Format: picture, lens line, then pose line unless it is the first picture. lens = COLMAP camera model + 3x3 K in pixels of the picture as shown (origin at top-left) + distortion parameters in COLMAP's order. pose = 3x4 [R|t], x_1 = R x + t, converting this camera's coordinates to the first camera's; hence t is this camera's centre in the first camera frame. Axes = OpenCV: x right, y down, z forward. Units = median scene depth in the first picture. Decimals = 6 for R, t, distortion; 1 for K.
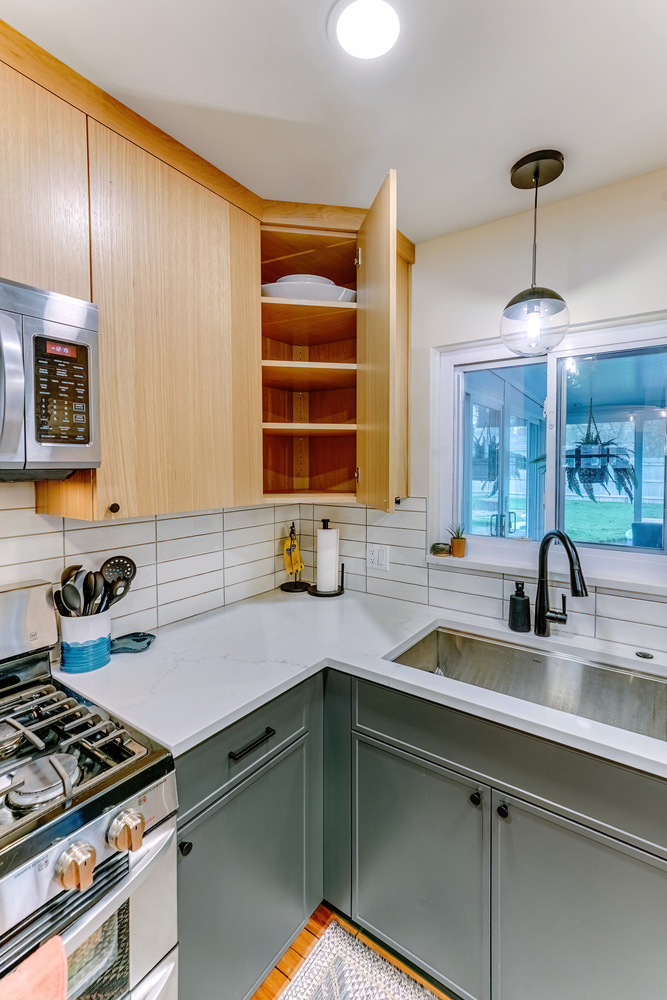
lens RADIAL K [[450.0, 0, 358.8], [0, 450.0, 480.0], [0, 0, 1]] dist [-0.000226, 0.002010]
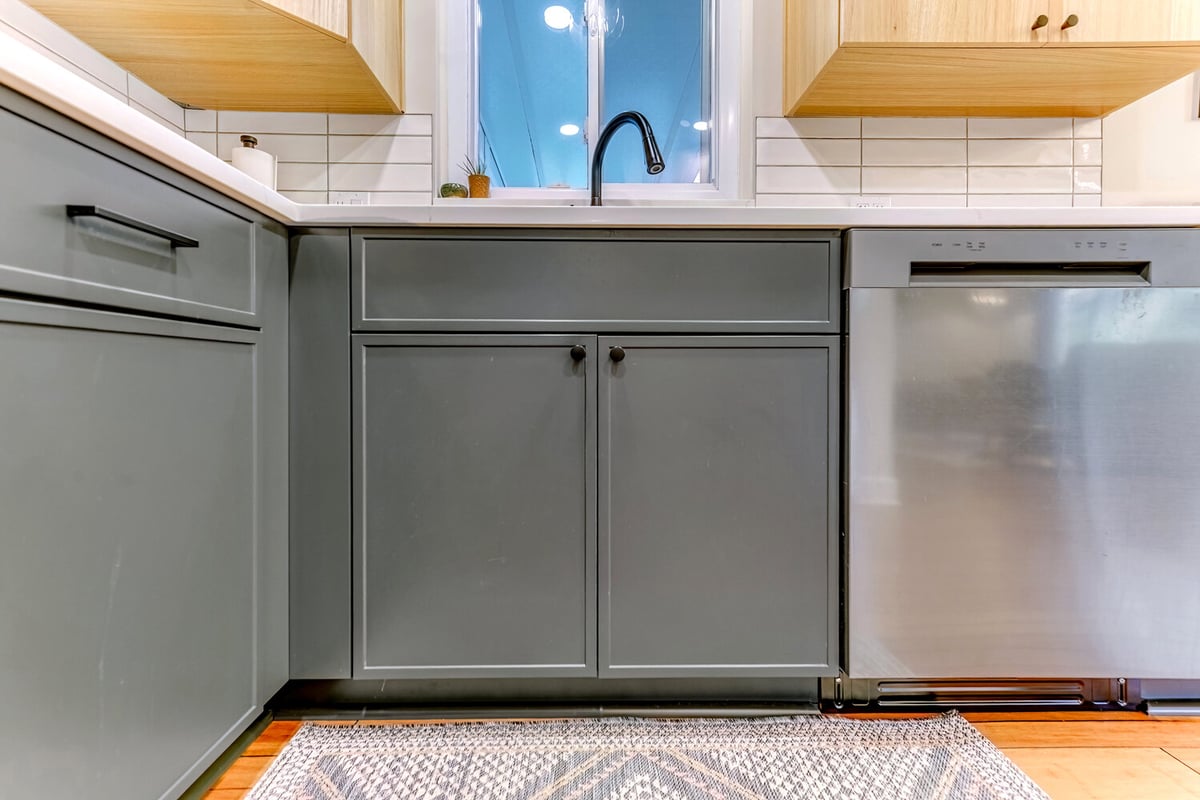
lens RADIAL K [[504.9, 0, 605.6], [0, 504.9, 379.2], [0, 0, 1]] dist [0.005334, -0.001130]
pose [[0.820268, -0.017100, 0.571724, -0.105458], [0.021501, 0.999768, -0.000945, 0.597194], [-0.571575, 0.013068, 0.820446, 0.291834]]
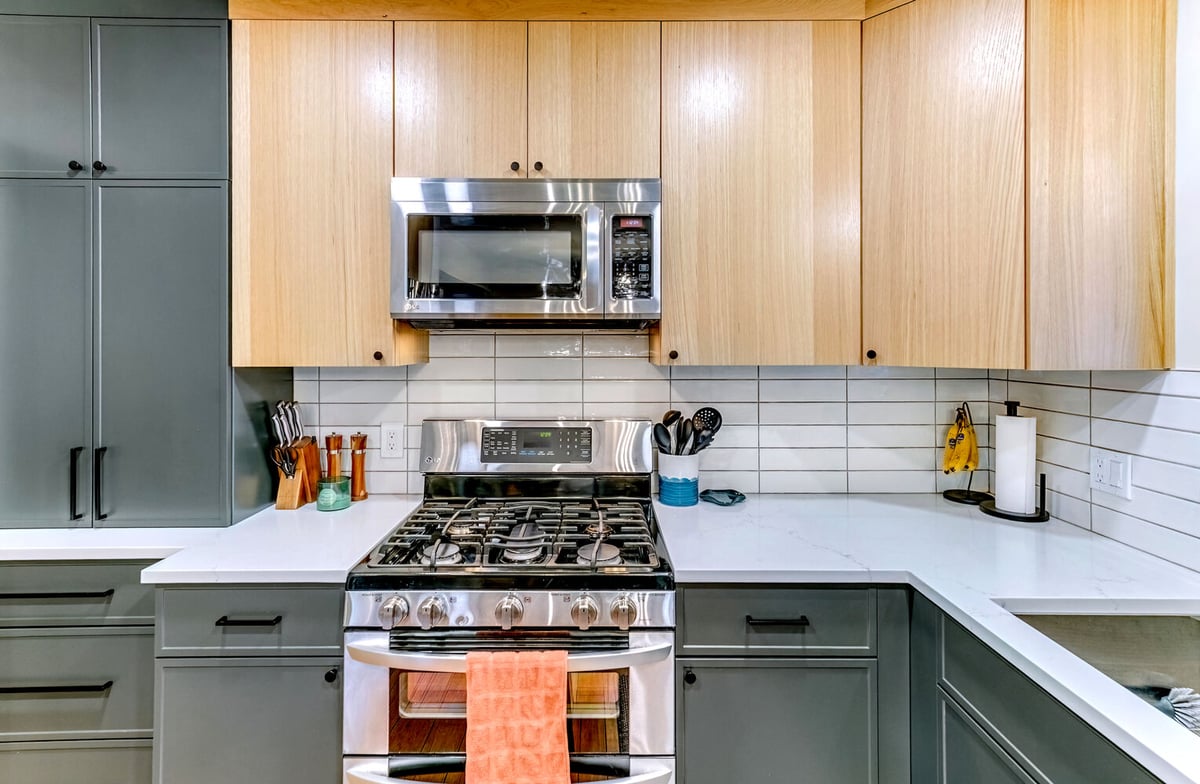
lens RADIAL K [[583.8, 0, 592.3], [0, 583.8, 337.8], [0, 0, 1]] dist [0.002322, 0.003821]
pose [[0.557195, -0.006039, -0.830359, 0.429693], [-0.028462, 0.999247, -0.026367, 0.051130], [0.829893, 0.038325, 0.556604, 0.019022]]
